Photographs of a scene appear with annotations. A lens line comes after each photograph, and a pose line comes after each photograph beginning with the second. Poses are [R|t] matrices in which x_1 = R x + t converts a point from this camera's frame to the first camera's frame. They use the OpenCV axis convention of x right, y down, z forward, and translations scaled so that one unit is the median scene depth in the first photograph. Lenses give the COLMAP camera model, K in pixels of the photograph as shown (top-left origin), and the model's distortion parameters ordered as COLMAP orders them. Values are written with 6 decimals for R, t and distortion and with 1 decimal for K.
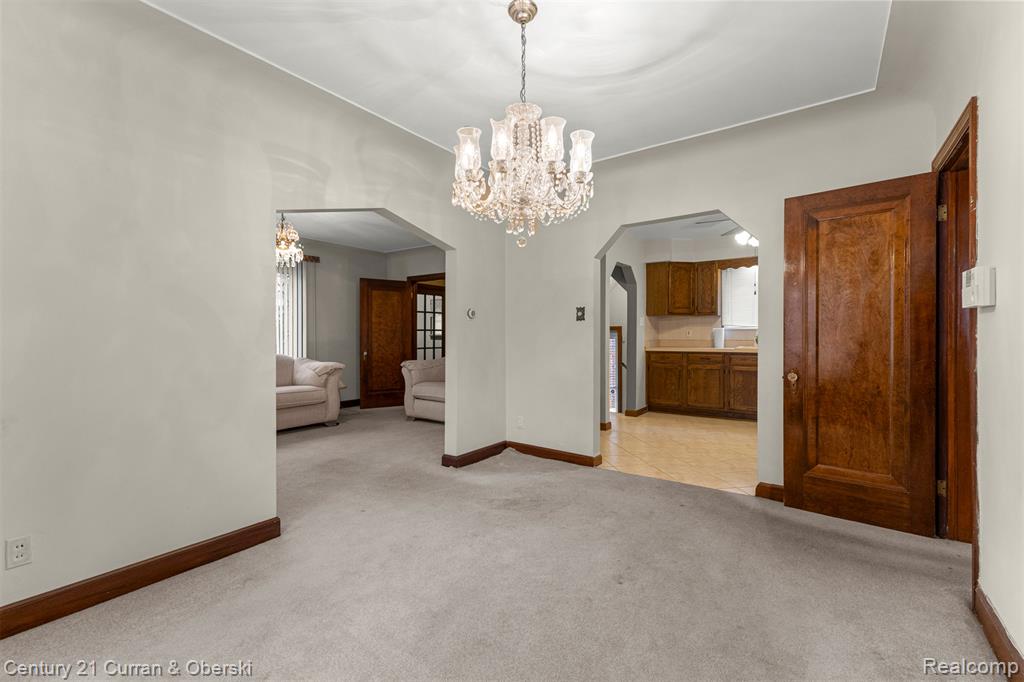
lens RADIAL K [[448.1, 0, 513.4], [0, 448.1, 332.6], [0, 0, 1]] dist [0.004381, 0.000291]
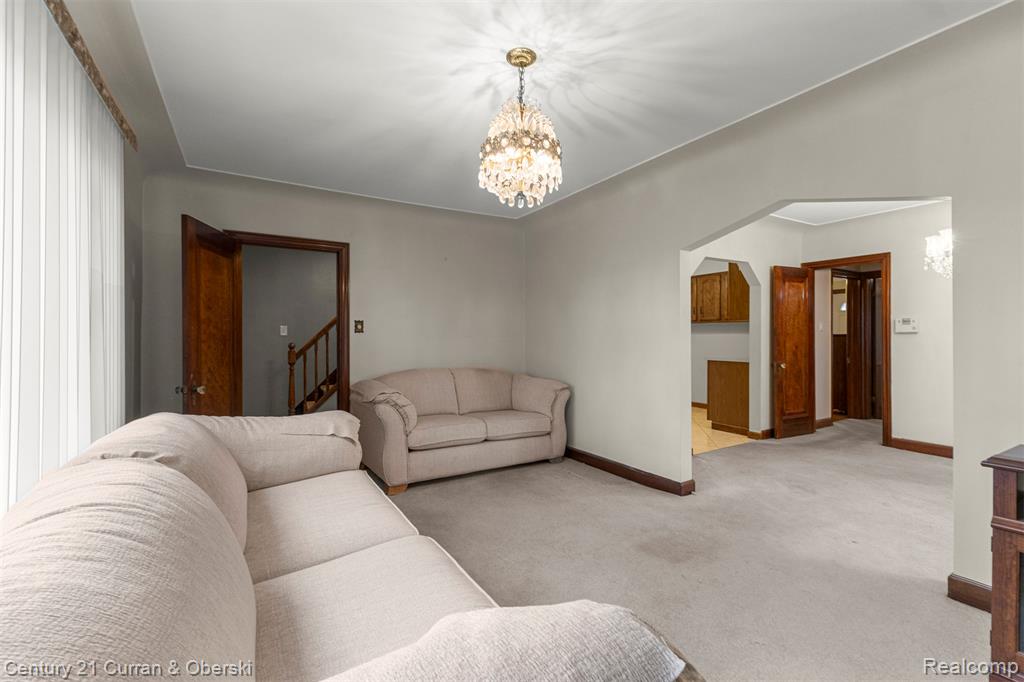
lens RADIAL K [[448.1, 0, 520.4], [0, 448.1, 341.5], [0, 0, 1]] dist [0.004381, 0.000291]
pose [[0.390736, -0.009481, 0.920454, -0.699161], [-0.001535, 0.999939, 0.010952, -0.007298], [-0.920502, -0.005692, 0.390697, 0.620337]]
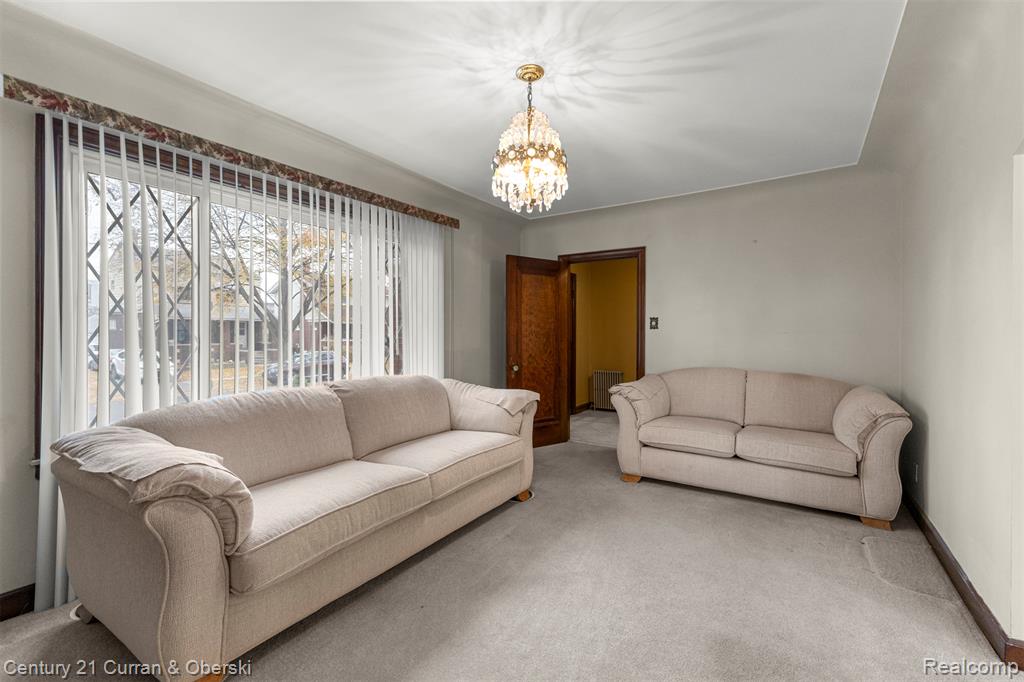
lens RADIAL K [[448.1, 0, 509.9], [0, 448.1, 337.3], [0, 0, 1]] dist [0.004381, 0.000291]
pose [[0.999742, -0.003346, 0.022480, -0.405627], [0.003091, 0.999931, 0.011350, -0.008399], [-0.022516, -0.011278, 0.999683, 0.389964]]
